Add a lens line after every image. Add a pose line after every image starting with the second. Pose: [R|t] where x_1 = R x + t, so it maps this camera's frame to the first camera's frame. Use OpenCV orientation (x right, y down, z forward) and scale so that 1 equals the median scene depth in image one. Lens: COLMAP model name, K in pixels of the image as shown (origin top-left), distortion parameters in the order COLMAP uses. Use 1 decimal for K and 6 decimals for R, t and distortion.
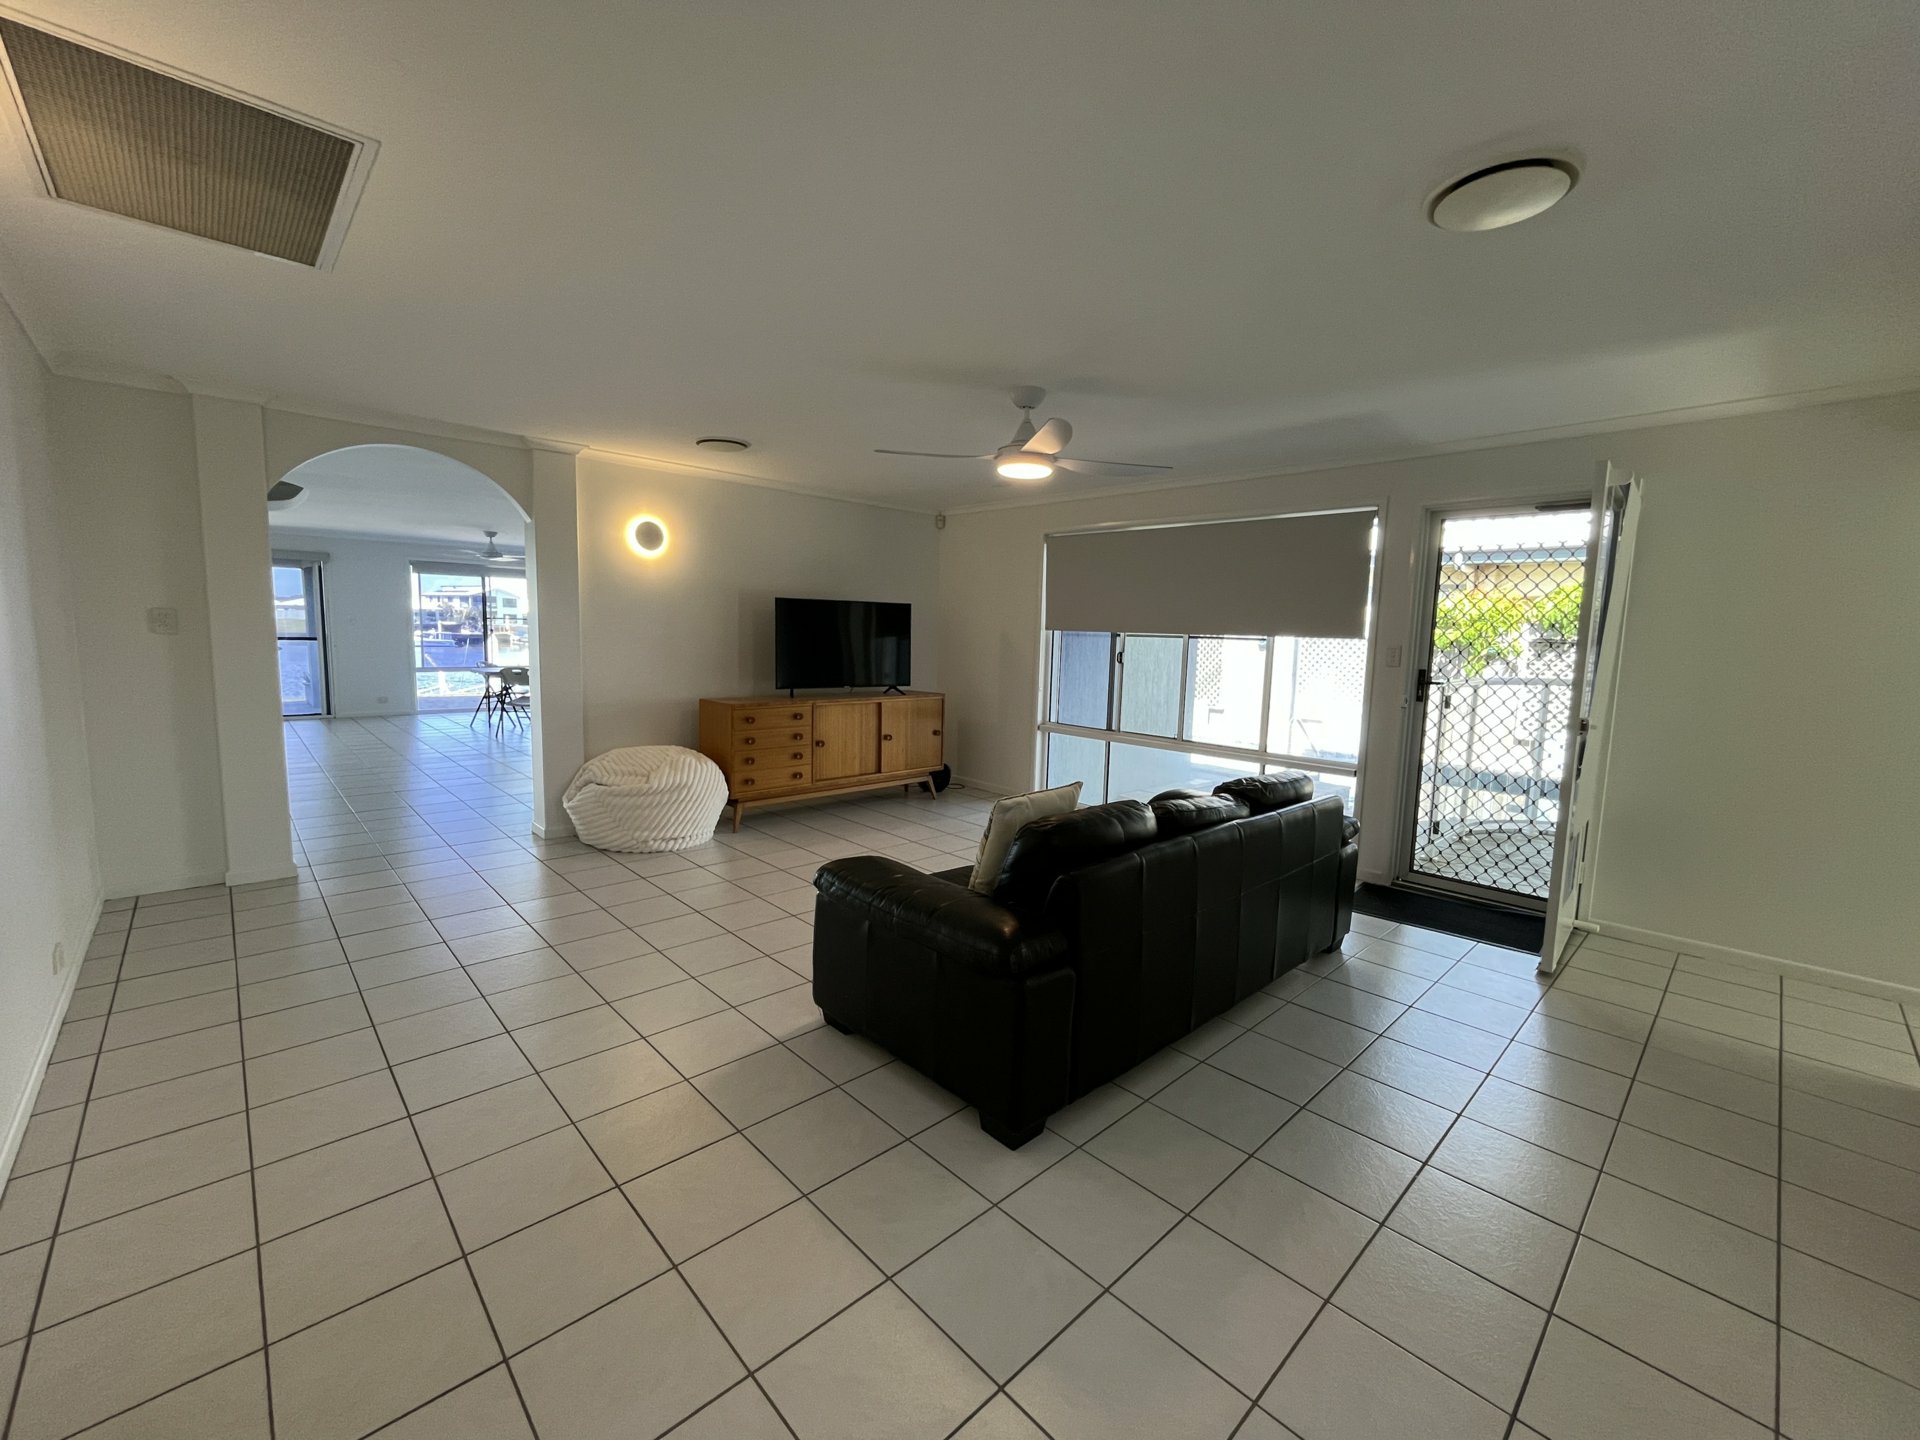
lens RADIAL K [[785.4, 0, 955.0], [0, 785.4, 715.8], [0, 0, 1]] dist [-0.002445, -0.000133]
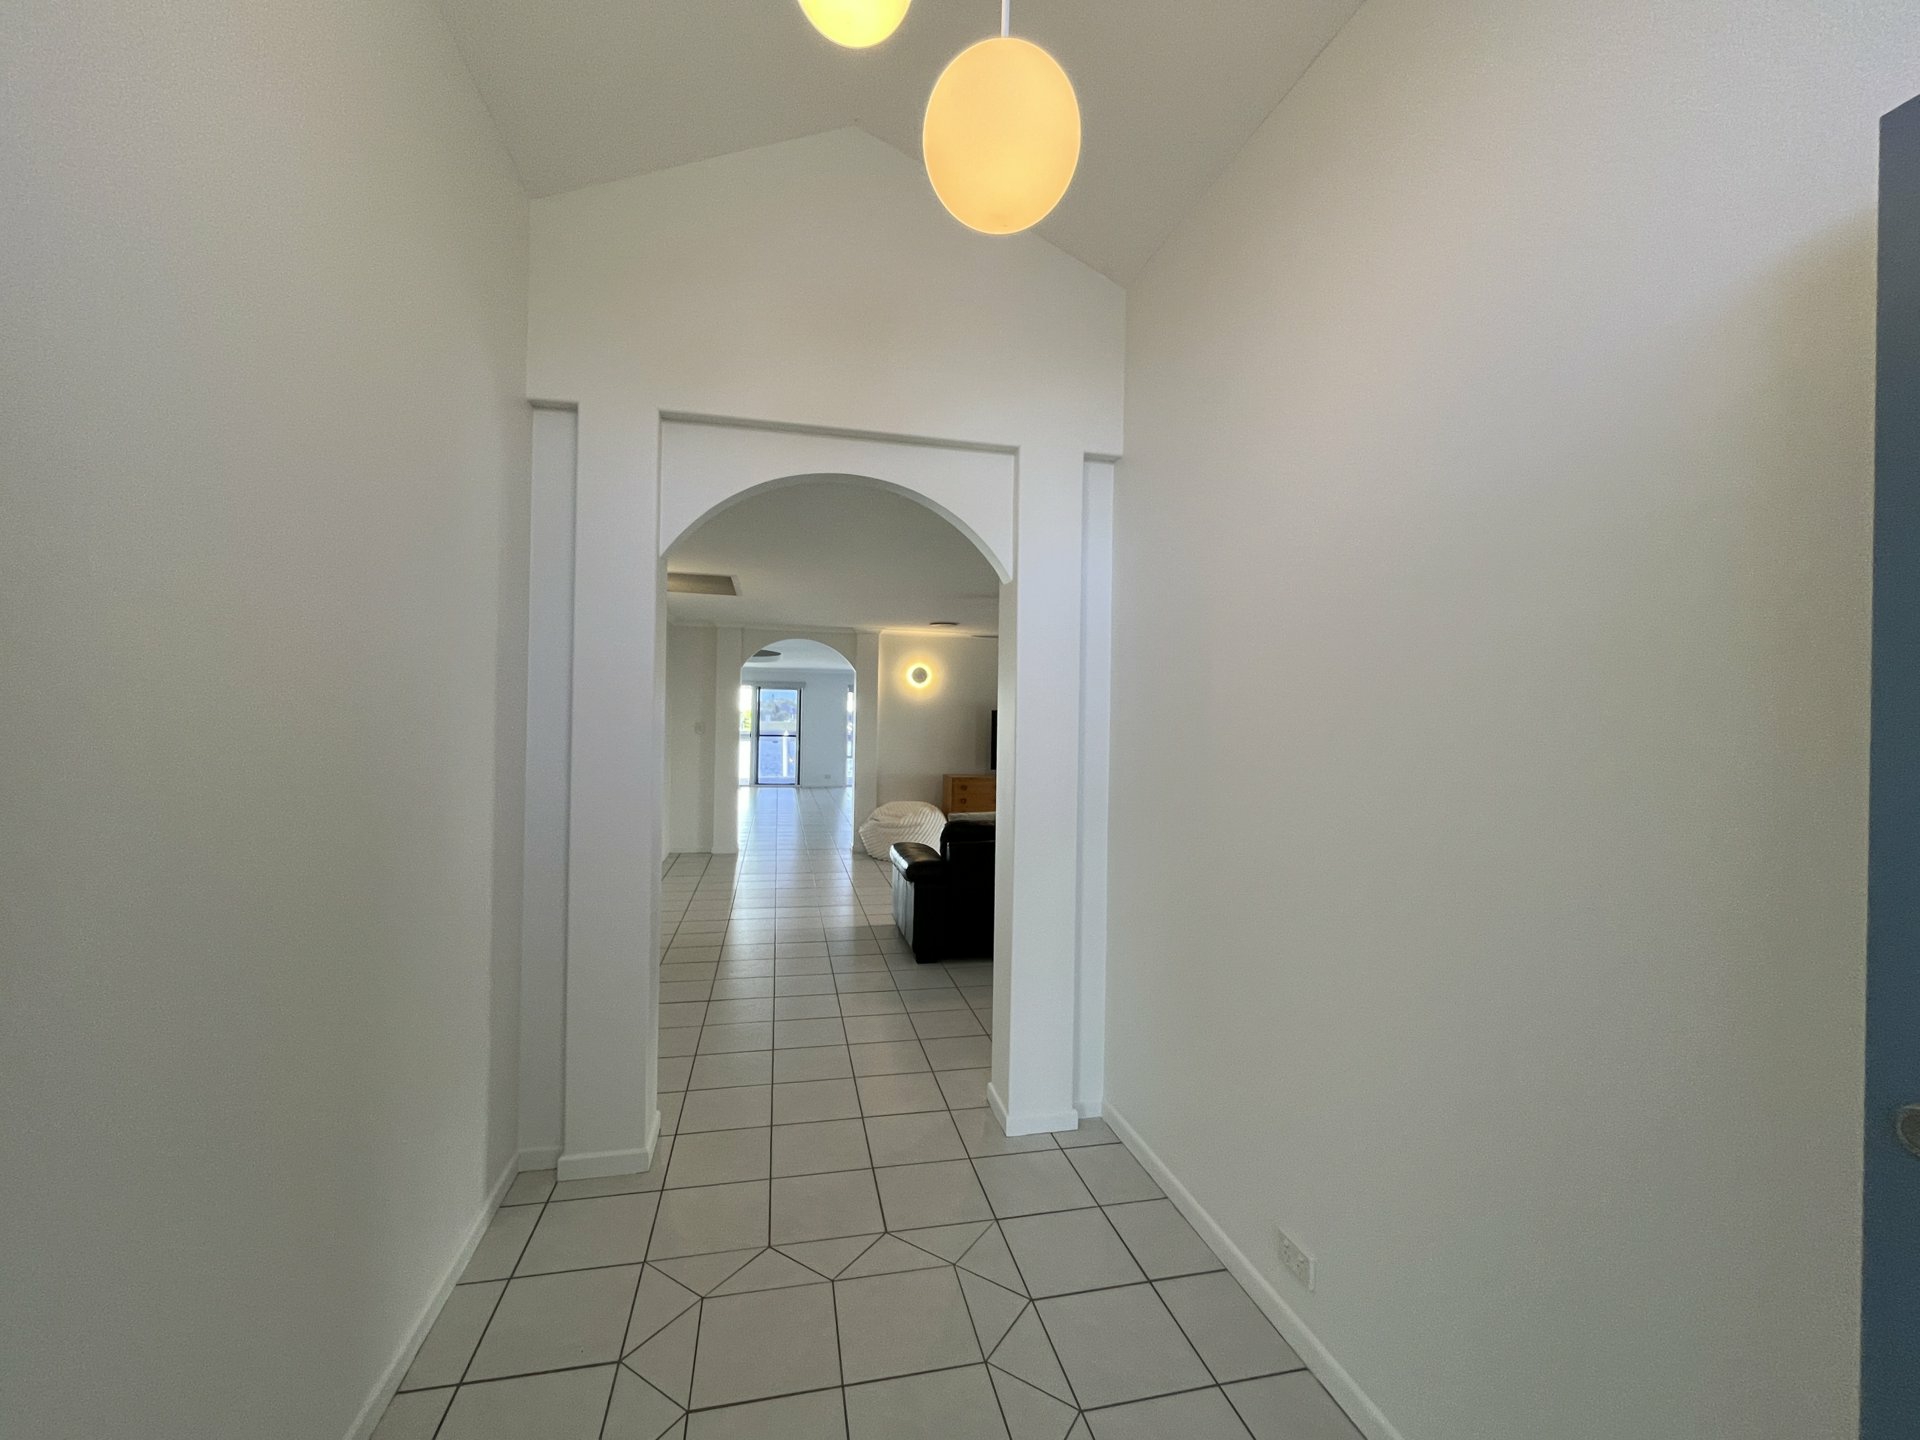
lens RADIAL K [[785.4, 0, 955.0], [0, 785.4, 715.8], [0, 0, 1]] dist [-0.002445, -0.000133]
pose [[0.861360, -0.011780, -0.507859, 0.556867], [-0.050543, 0.992783, -0.108753, 0.036041], [0.505475, 0.119344, 0.854548, -0.403198]]
